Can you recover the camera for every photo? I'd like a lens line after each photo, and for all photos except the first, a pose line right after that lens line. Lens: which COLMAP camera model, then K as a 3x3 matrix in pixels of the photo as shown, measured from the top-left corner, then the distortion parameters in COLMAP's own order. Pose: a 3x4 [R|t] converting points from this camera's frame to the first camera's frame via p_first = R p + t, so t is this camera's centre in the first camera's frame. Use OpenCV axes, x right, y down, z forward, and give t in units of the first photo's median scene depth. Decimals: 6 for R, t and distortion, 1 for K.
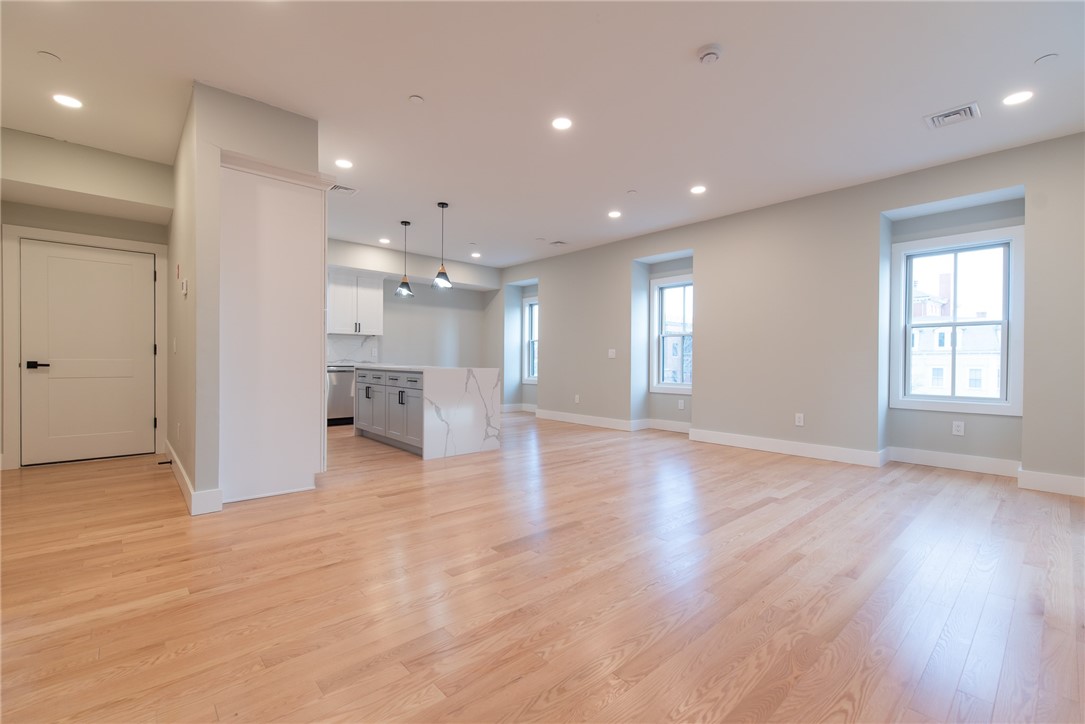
lens RADIAL K [[467.0, 0, 542.5], [0, 467.0, 362.0], [0, 0, 1]] dist [-0.002713, -0.000464]
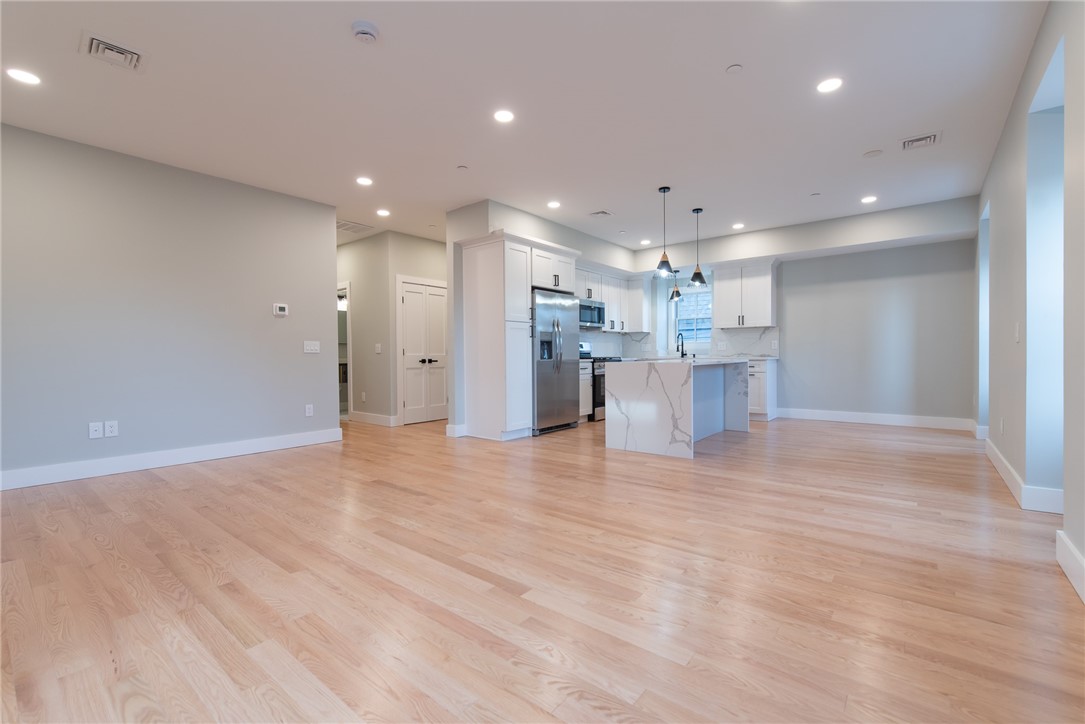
lens RADIAL K [[467.0, 0, 542.5], [0, 467.0, 362.0], [0, 0, 1]] dist [-0.002713, -0.000464]
pose [[0.159151, 0.004671, -0.987243, 0.749382], [0.006160, 0.999965, 0.005724, 0.007308], [0.987235, -0.006992, 0.159116, 0.661865]]
